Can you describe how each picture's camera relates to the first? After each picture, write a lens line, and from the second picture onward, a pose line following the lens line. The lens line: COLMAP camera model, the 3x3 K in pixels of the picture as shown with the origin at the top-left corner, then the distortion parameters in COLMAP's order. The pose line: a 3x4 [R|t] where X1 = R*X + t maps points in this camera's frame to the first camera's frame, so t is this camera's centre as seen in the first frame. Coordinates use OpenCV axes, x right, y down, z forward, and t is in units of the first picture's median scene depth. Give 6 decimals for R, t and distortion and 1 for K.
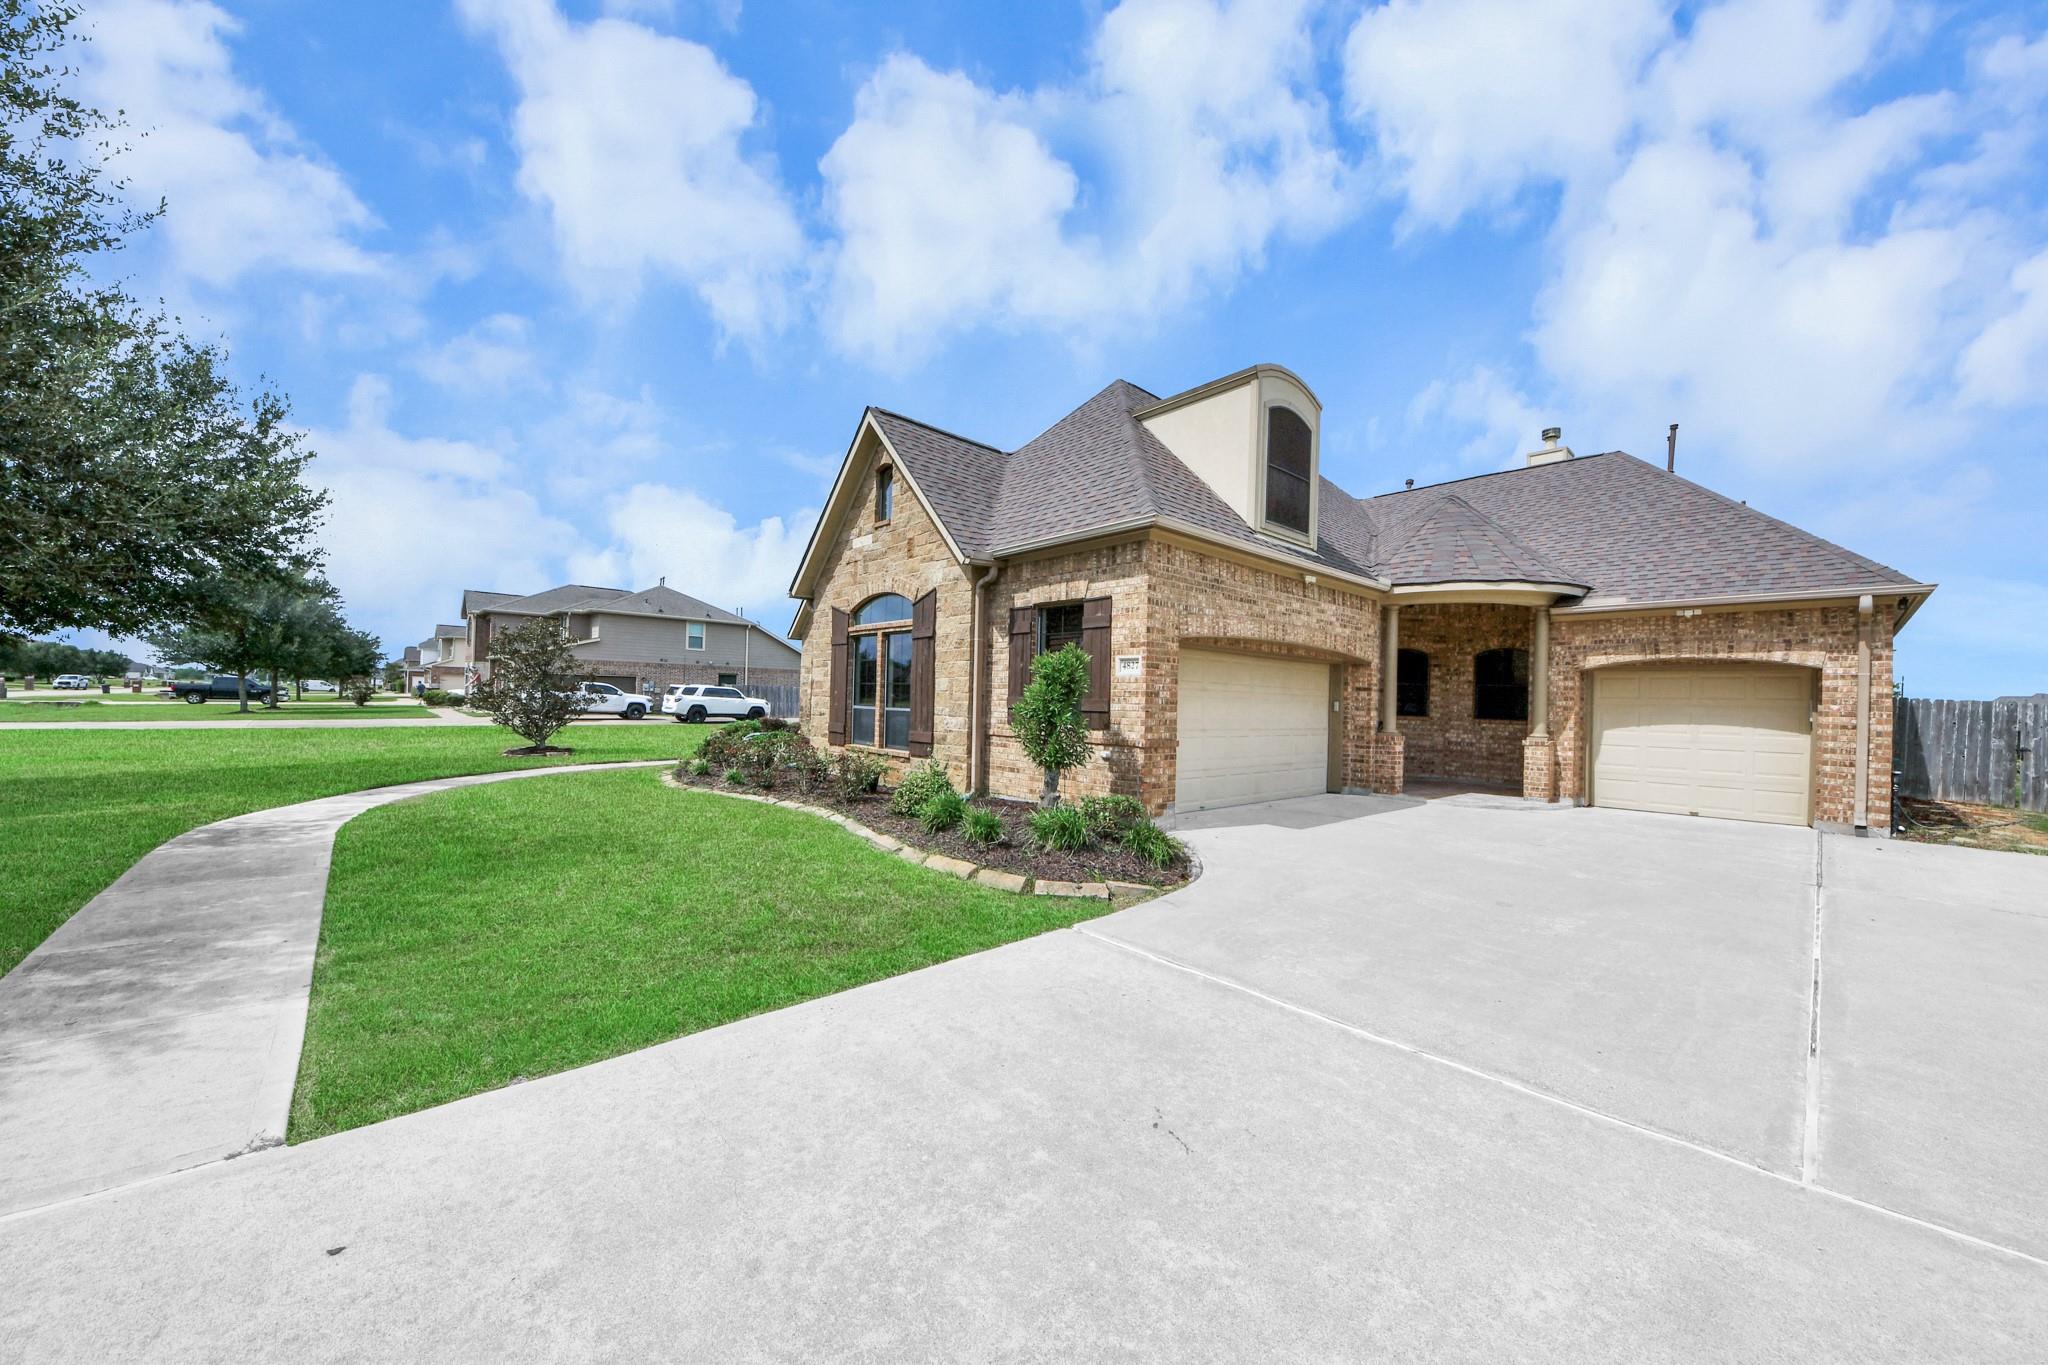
lens RADIAL K [[734.0, 0, 1013.5], [0, 734.0, 680.1], [0, 0, 1]] dist [0.000110, -0.009144]
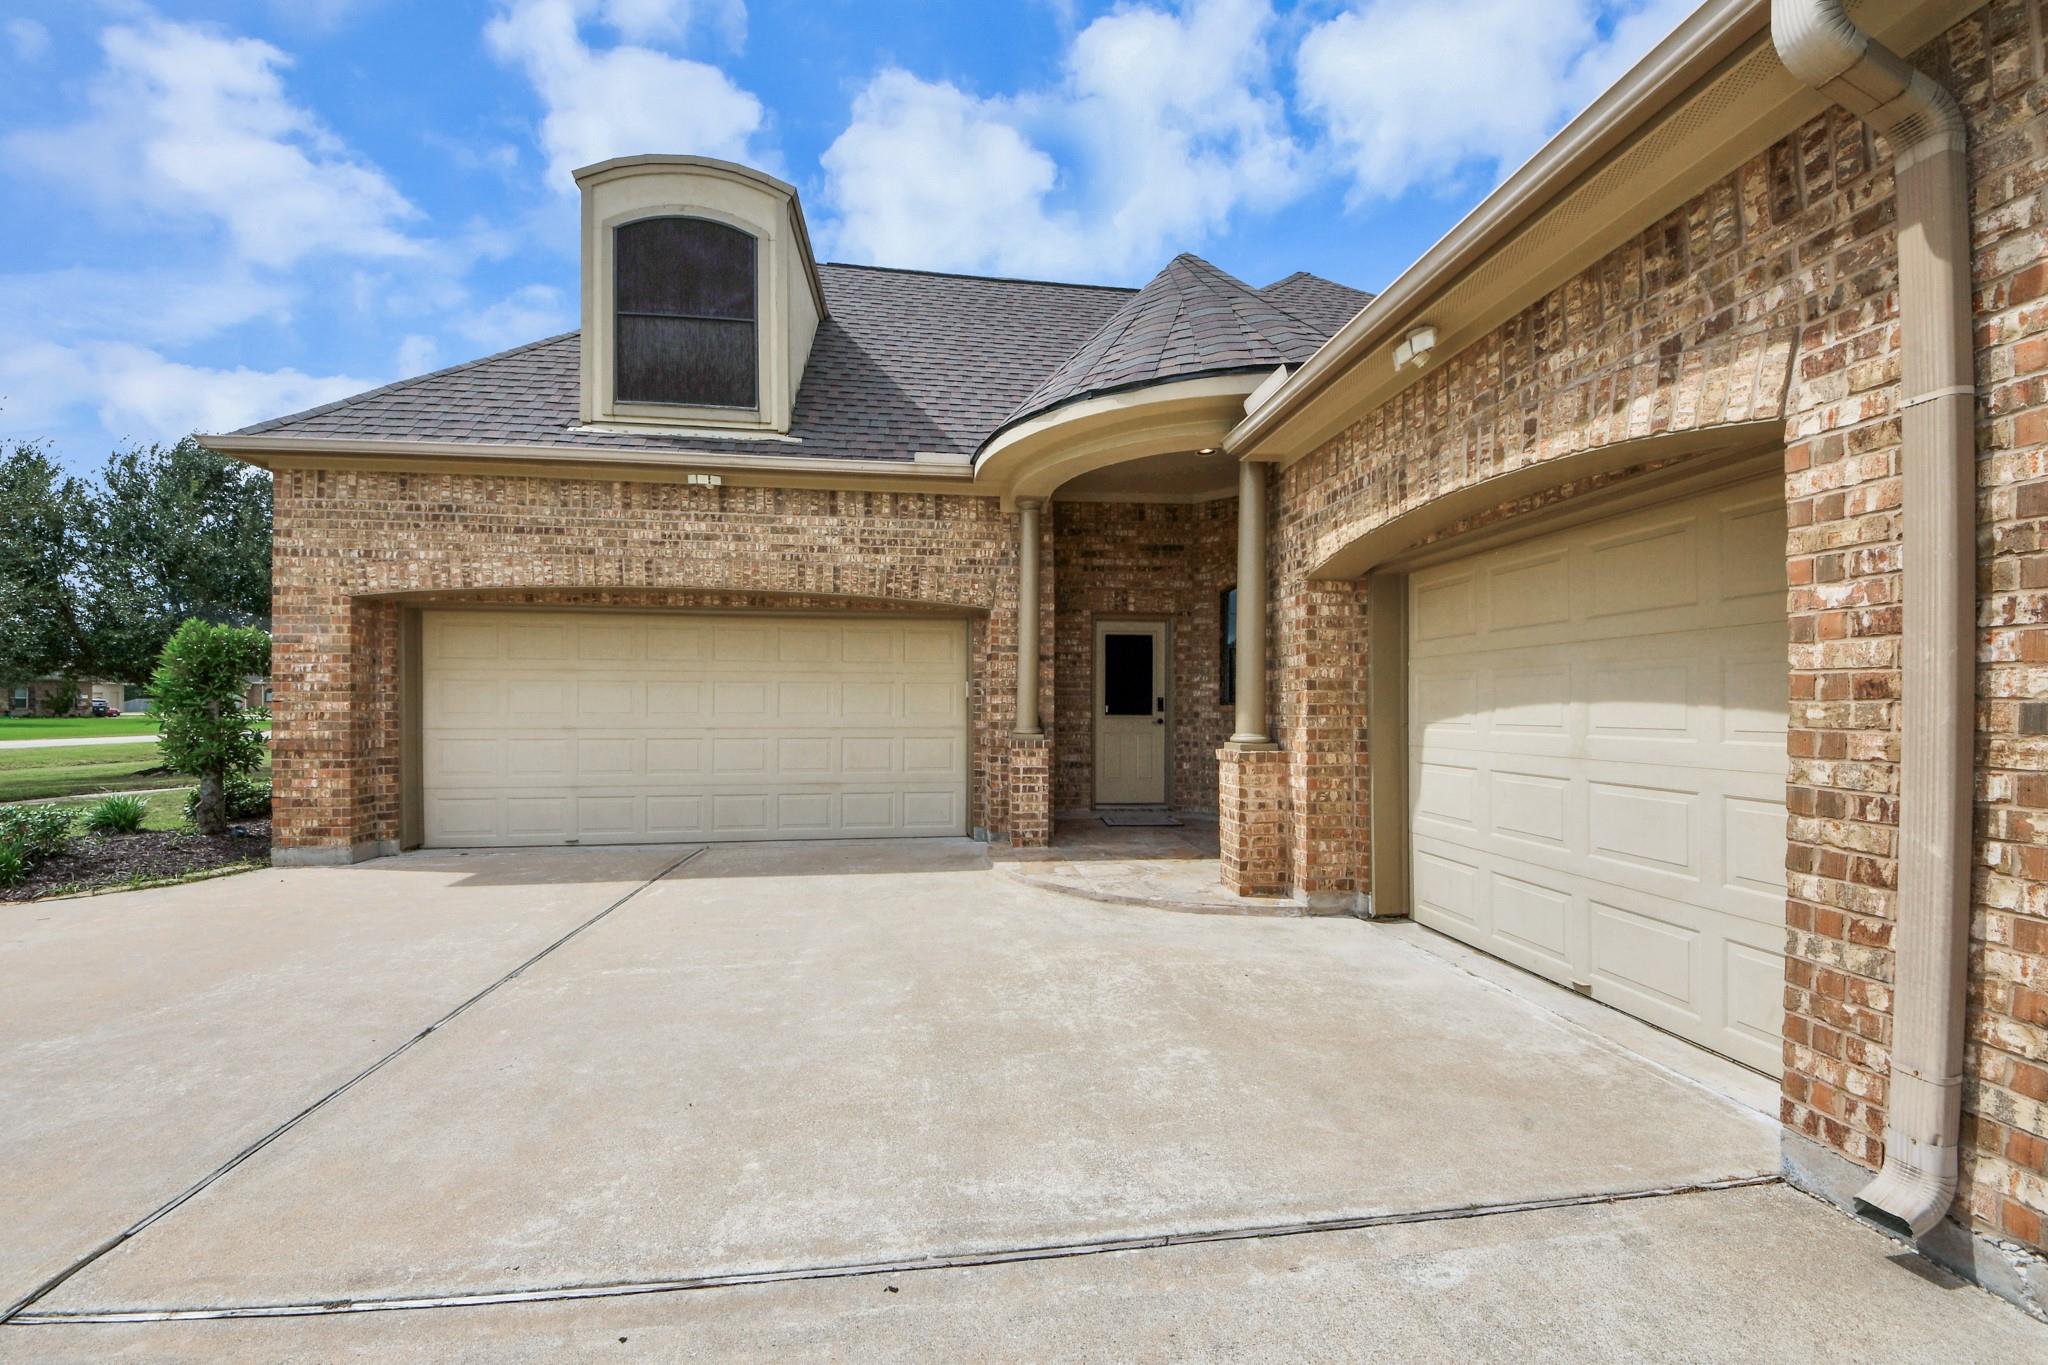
lens RADIAL K [[740.9, 0, 1003.6], [0, 740.9, 702.9], [0, 0, 1]] dist [0.000400, -0.008977]
pose [[0.832645, -0.027429, -0.553128, 0.983843], [0.035681, 0.999355, 0.004155, 0.055324], [0.552657, -0.023195, 0.833086, 0.649089]]
